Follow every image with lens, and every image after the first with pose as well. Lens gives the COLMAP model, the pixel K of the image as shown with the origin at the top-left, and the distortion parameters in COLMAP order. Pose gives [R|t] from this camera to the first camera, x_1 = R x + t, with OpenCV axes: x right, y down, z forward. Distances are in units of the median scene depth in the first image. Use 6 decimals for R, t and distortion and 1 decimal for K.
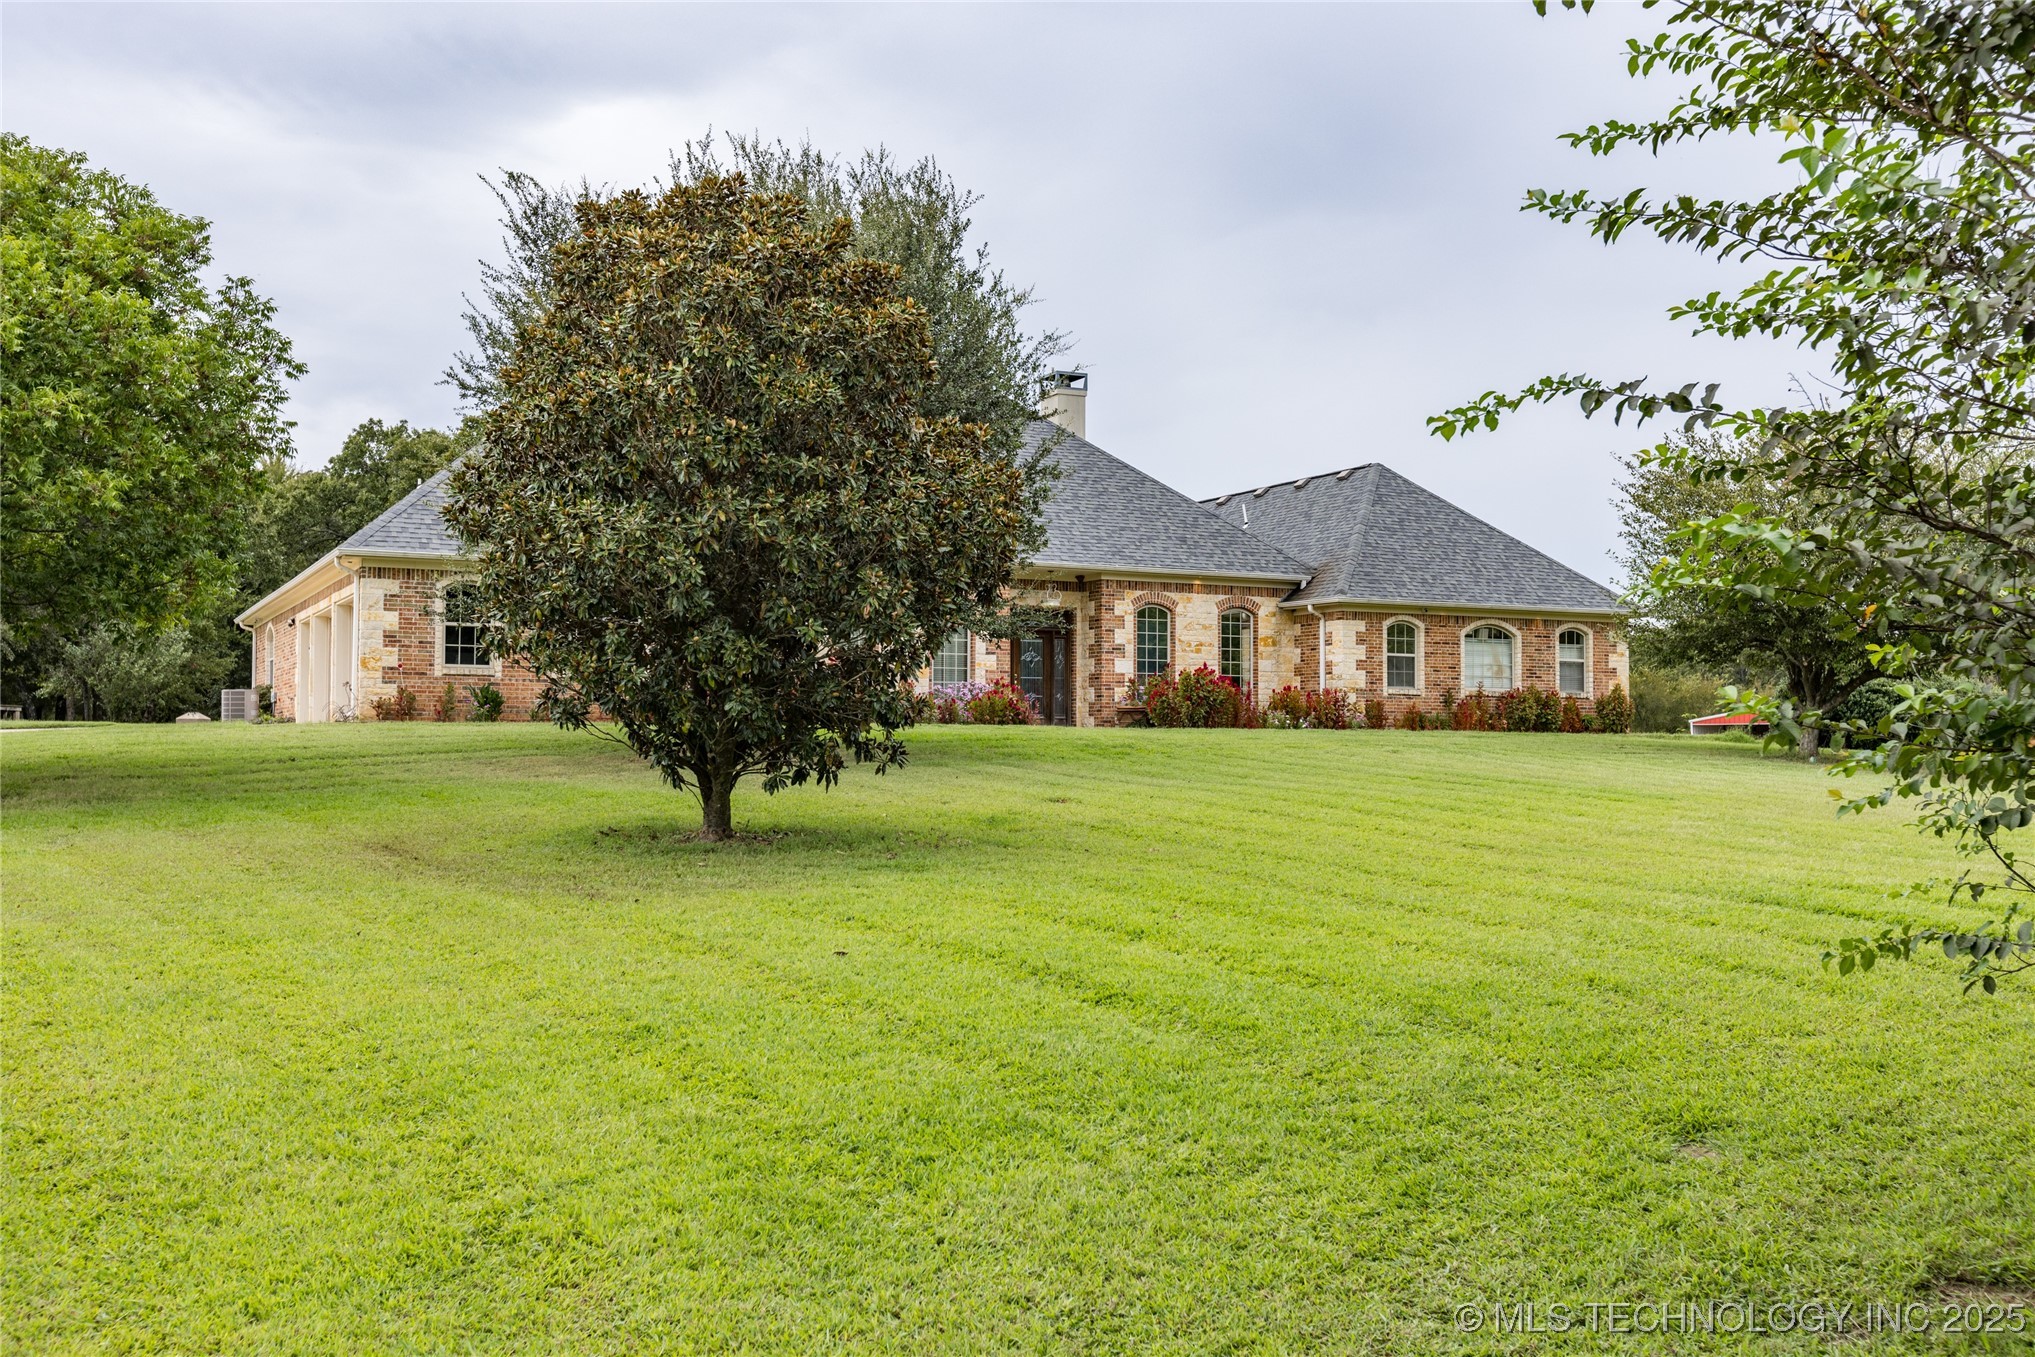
lens RADIAL K [[1908.8, 0, 1017.5], [0, 1908.8, 678.5], [0, 0, 1]] dist [-0.000635, -0.000849]
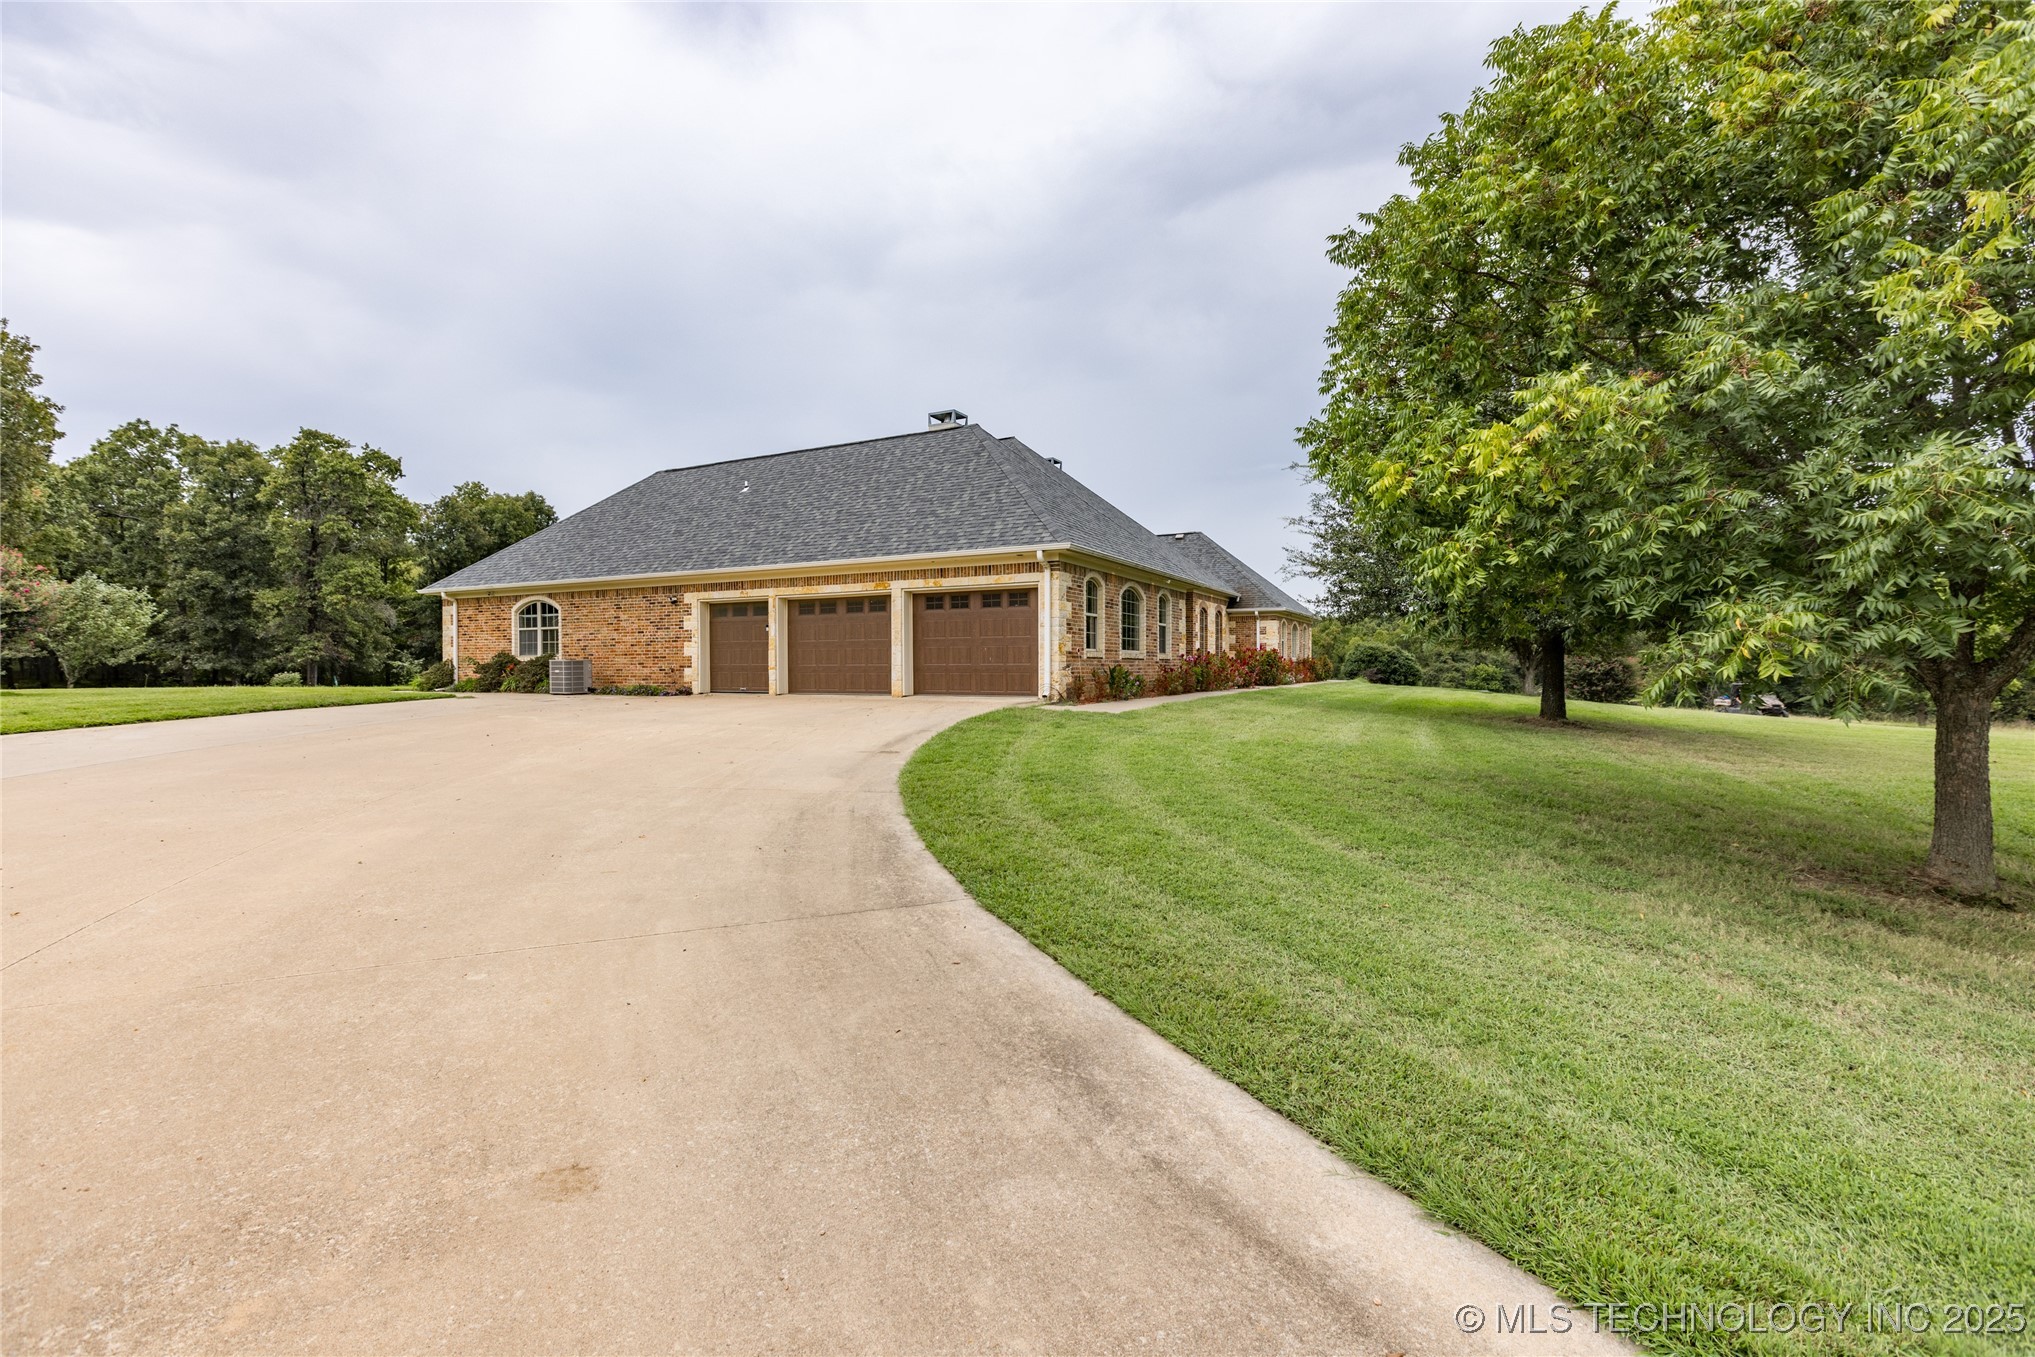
lens RADIAL K [[906.7, 0, 1007.8], [0, 906.7, 670.3], [0, 0, 1]] dist [0.000330, 0.000516]
pose [[0.814984, -0.007331, 0.579437, -0.523744], [-0.016714, 0.999207, 0.036150, -0.010407], [-0.579242, -0.039147, 0.814215, 0.451265]]
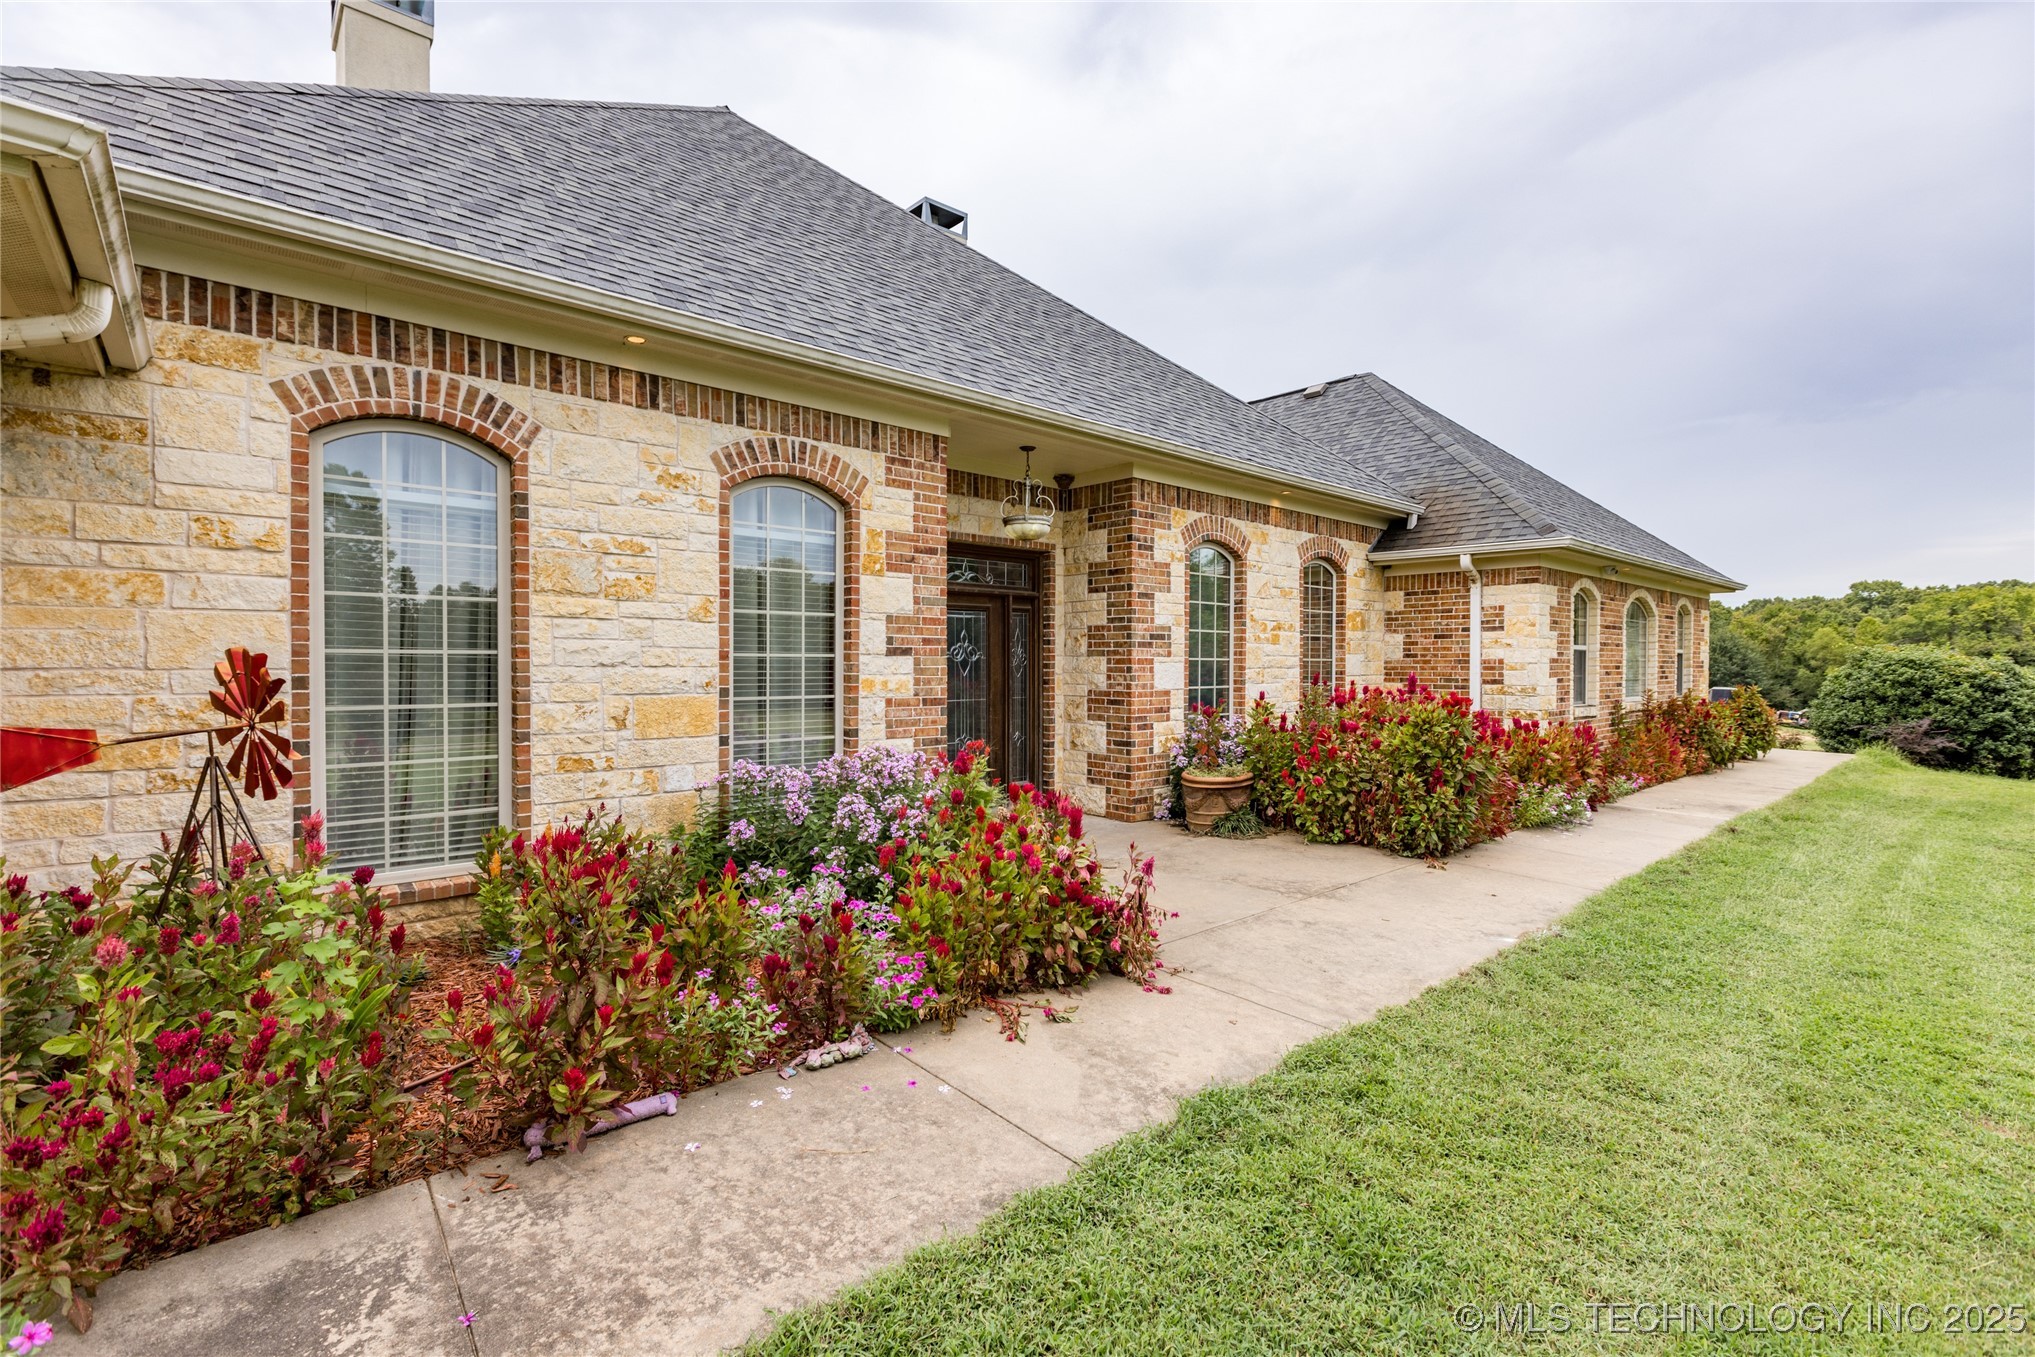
lens RADIAL K [[906.7, 0, 1007.8], [0, 906.7, 670.3], [0, 0, 1]] dist [0.000330, 0.000516]
pose [[0.968115, -0.003195, 0.250485, -0.035093], [-0.008938, 0.998841, 0.047287, -0.017135], [-0.250346, -0.048018, 0.966965, 0.789603]]
